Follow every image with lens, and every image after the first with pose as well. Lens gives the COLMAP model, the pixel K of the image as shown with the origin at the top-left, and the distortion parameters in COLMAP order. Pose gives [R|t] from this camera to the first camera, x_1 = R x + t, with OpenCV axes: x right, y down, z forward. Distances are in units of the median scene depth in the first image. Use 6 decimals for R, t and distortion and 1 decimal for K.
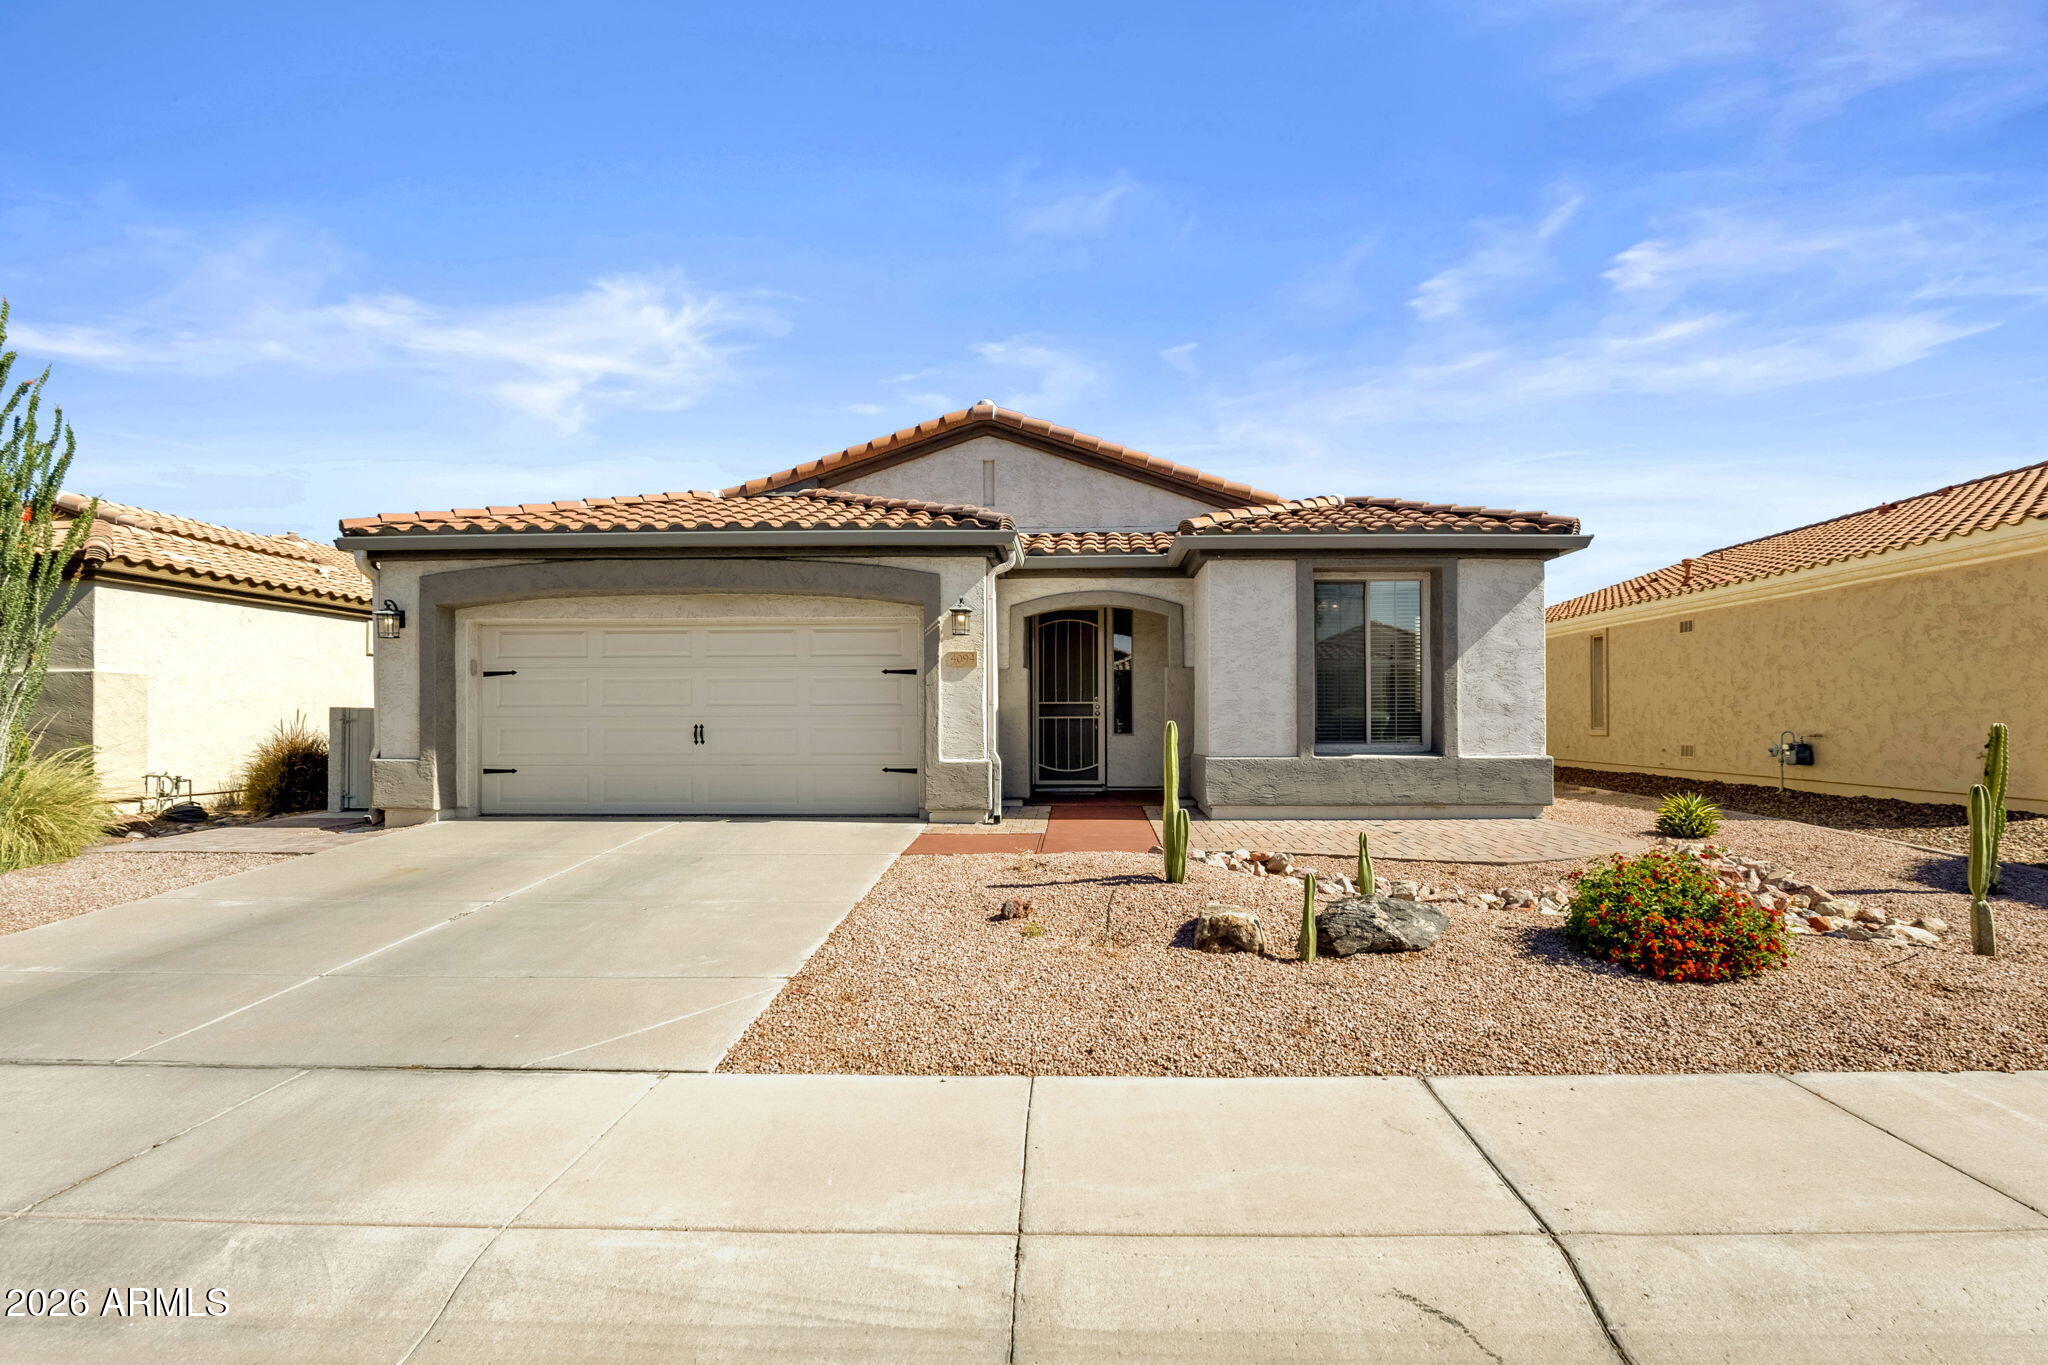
lens RADIAL K [[1027.6, 0, 1020.0], [0, 1027.6, 694.5], [0, 0, 1]] dist [0.000316, 0.000466]
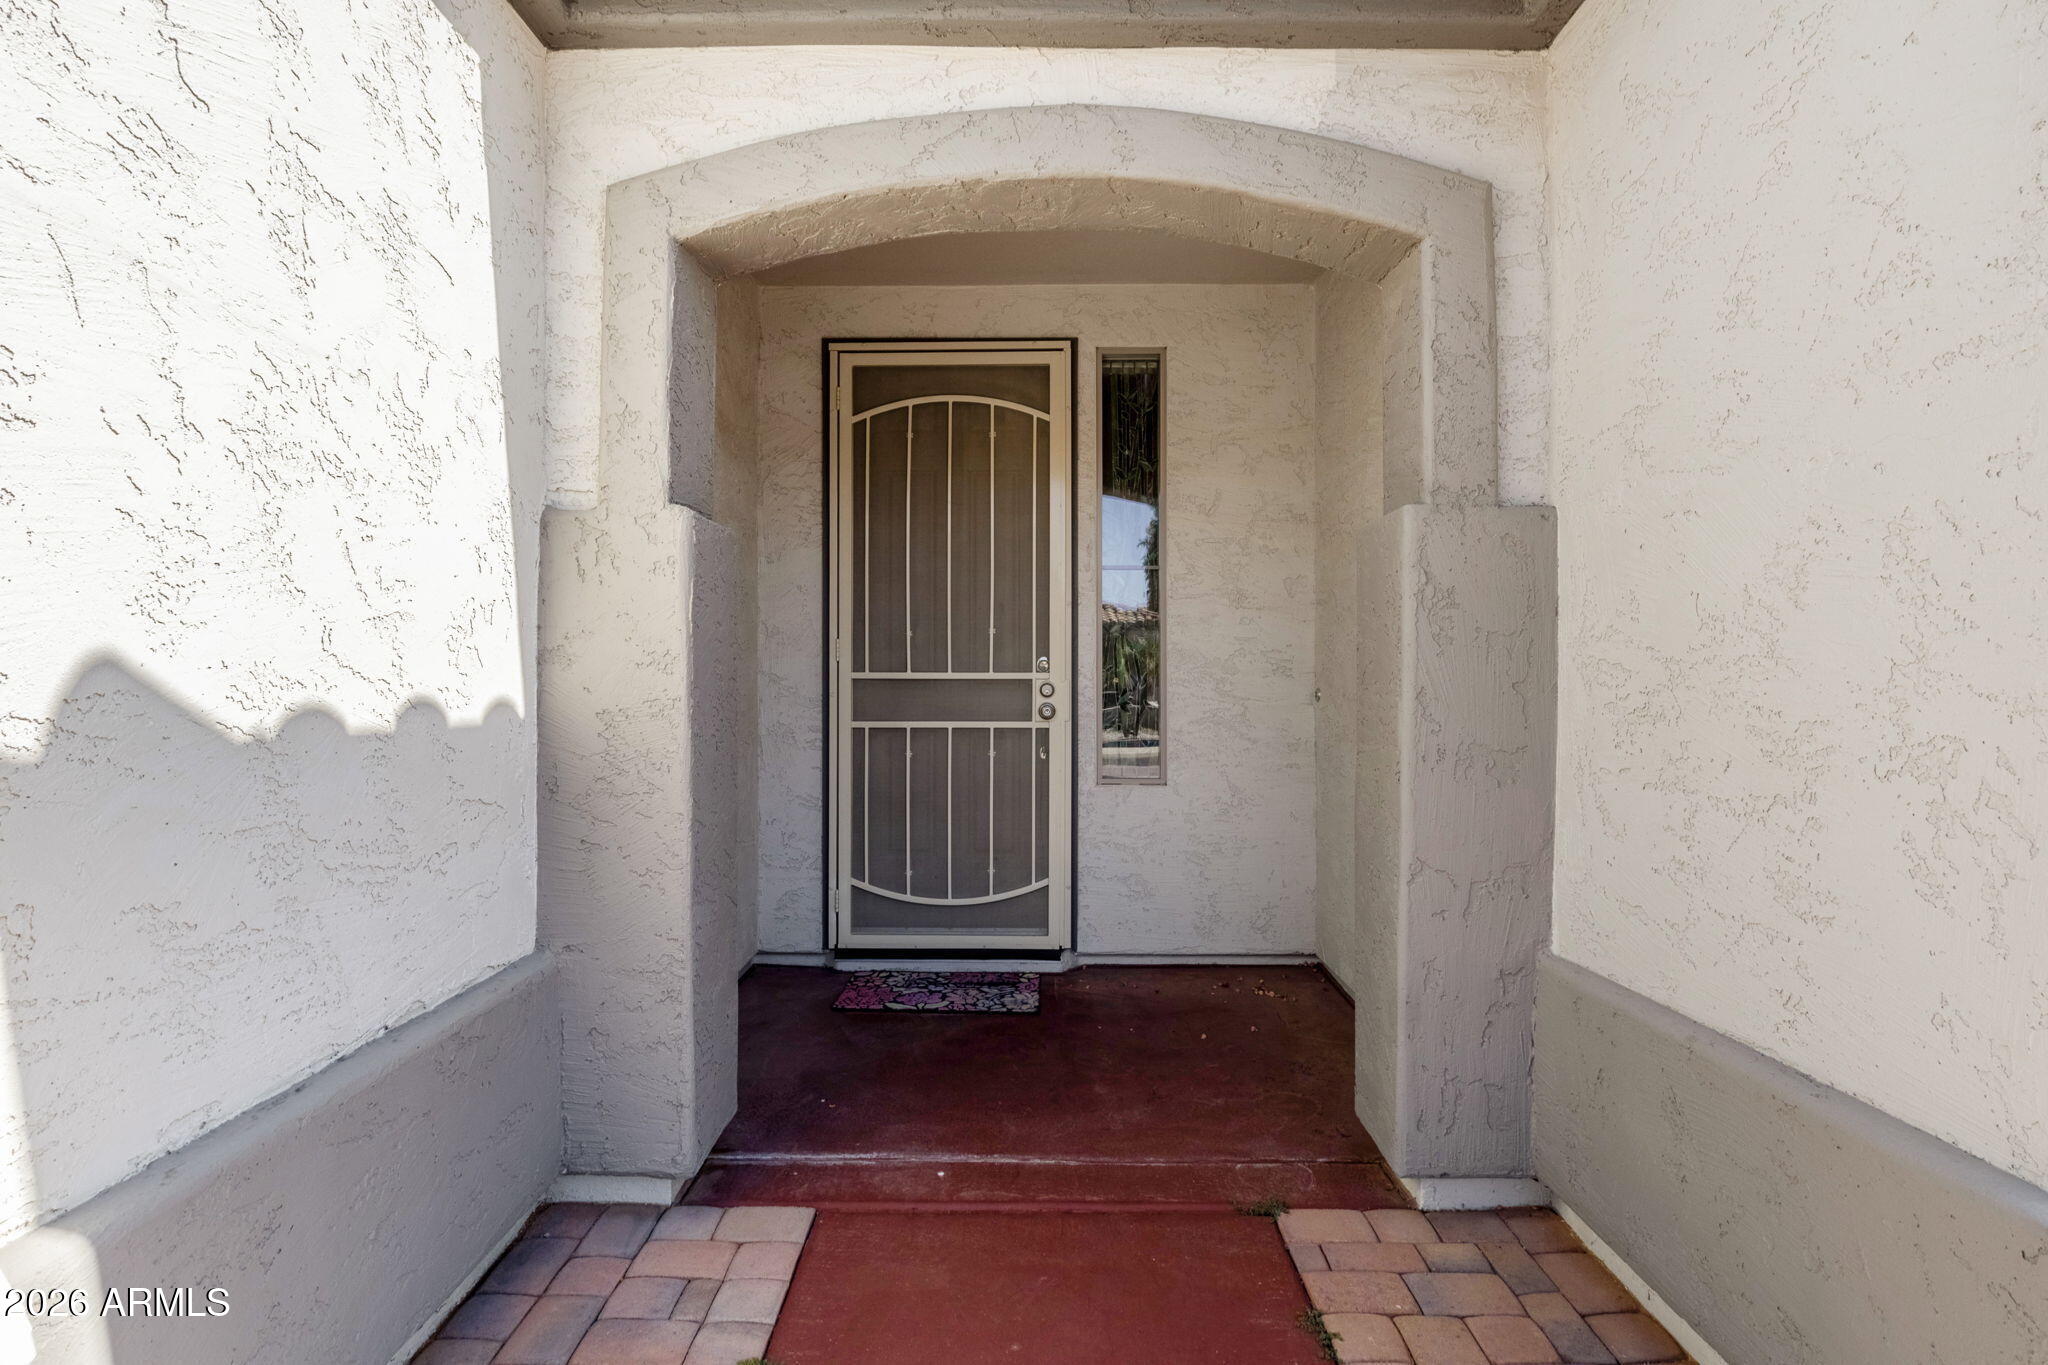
lens RADIAL K [[1027.6, 0, 1016.4], [0, 1027.6, 692.8], [0, 0, 1]] dist [0.000316, 0.000466]
pose [[0.998793, 0.007424, 0.048562, 0.066170], [-0.009141, 0.999337, 0.035242, 0.003044], [-0.048268, -0.035644, 0.998198, 0.894258]]
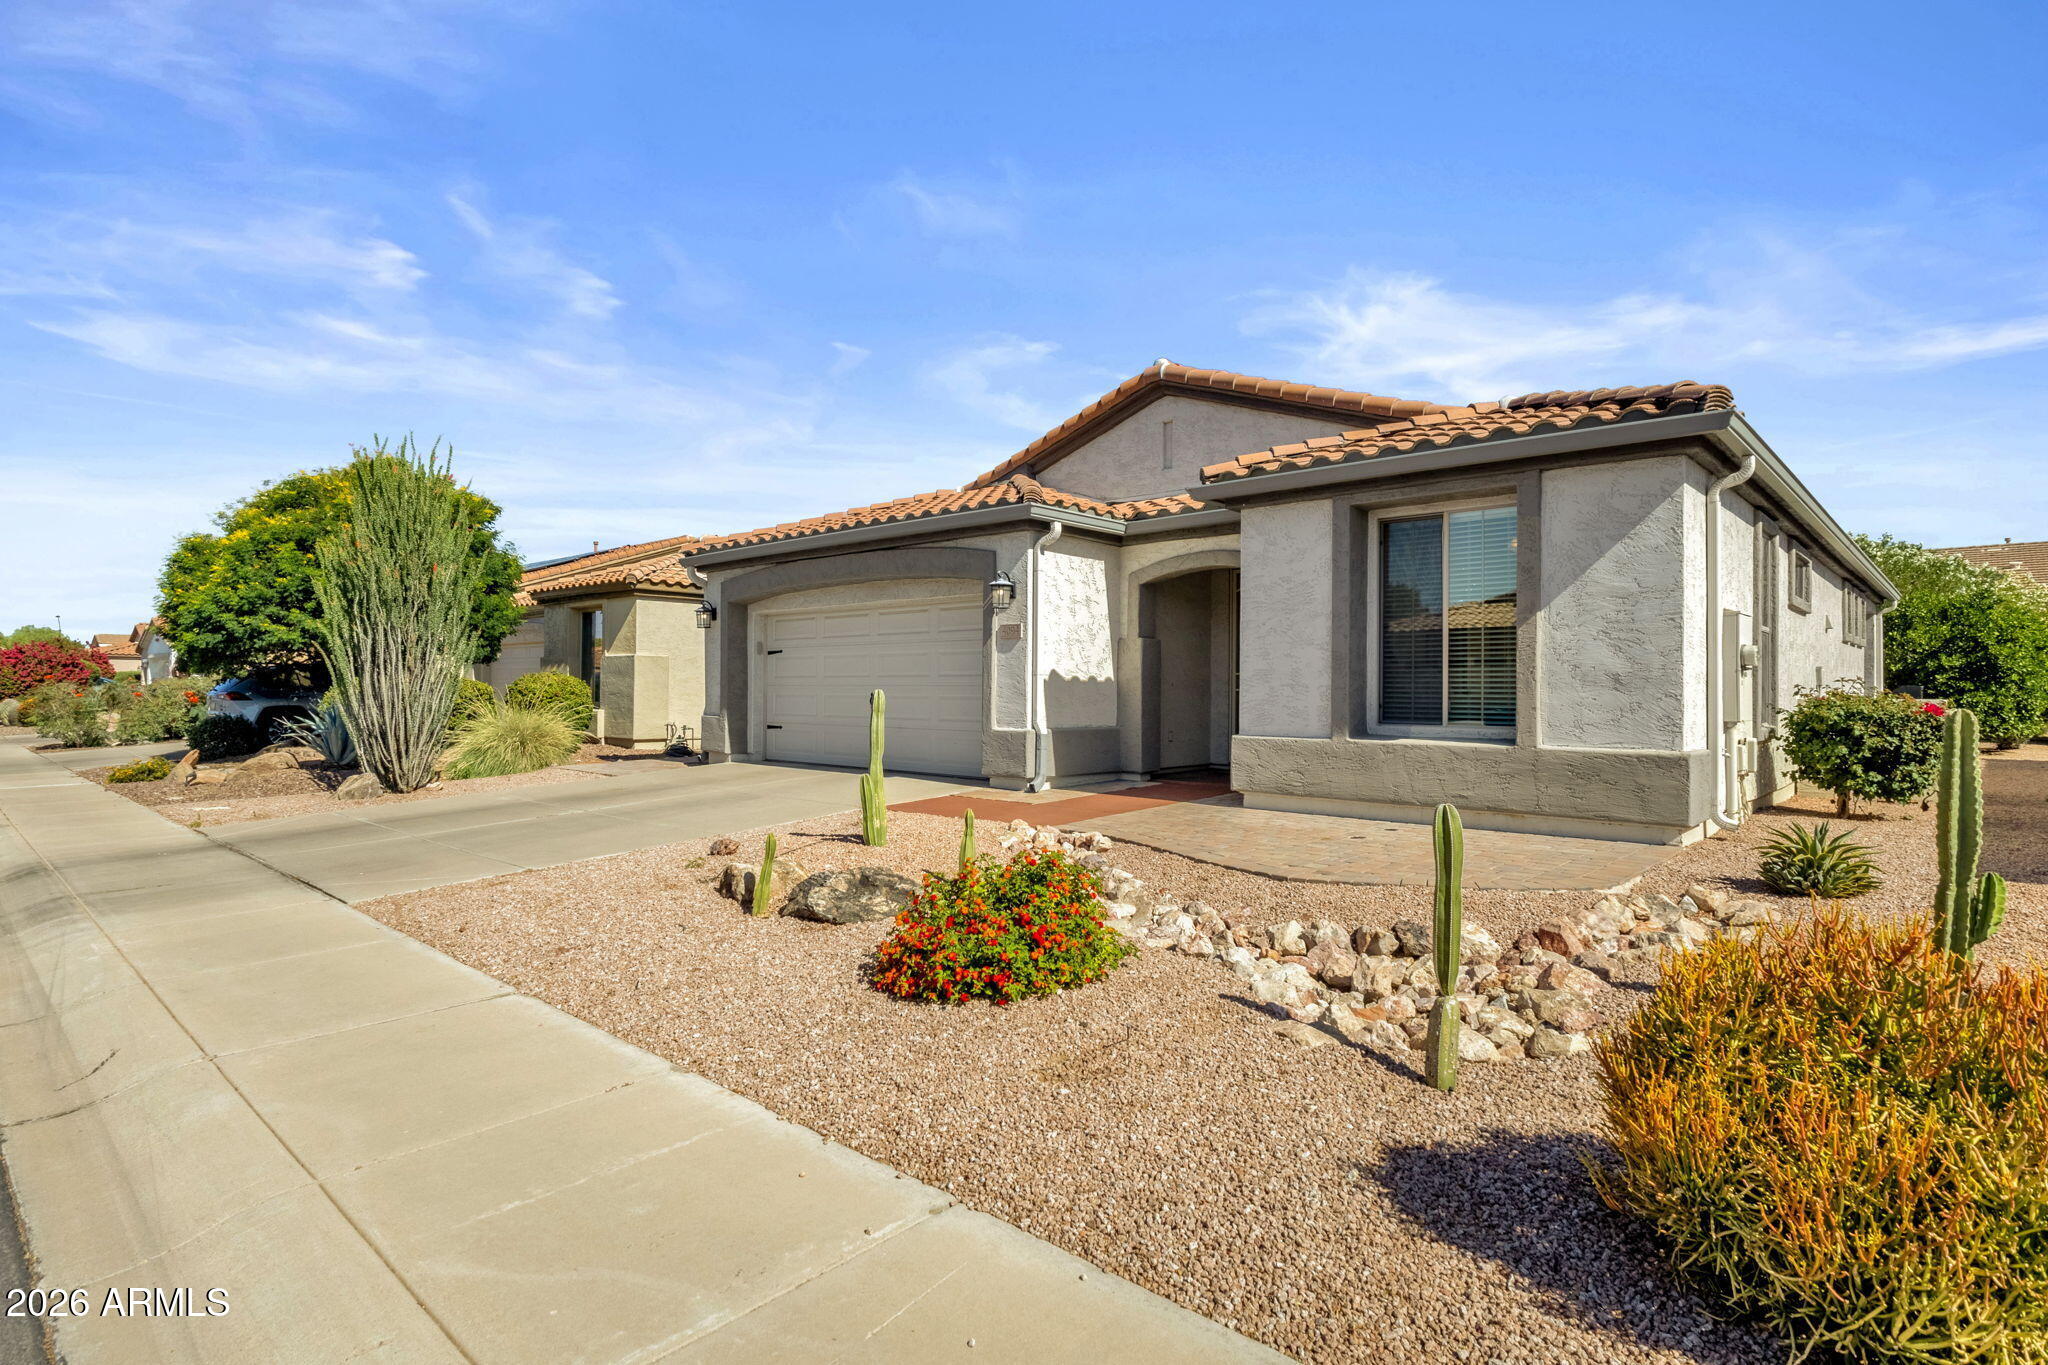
lens RADIAL K [[1027.6, 0, 1018.4], [0, 1027.6, 682.0], [0, 0, 1]] dist [0.000316, 0.000466]
pose [[0.757620, 0.002581, -0.652691, 0.611597], [0.008602, 0.999866, 0.013939, 0.001968], [0.652640, -0.016175, 0.757496, 0.216678]]
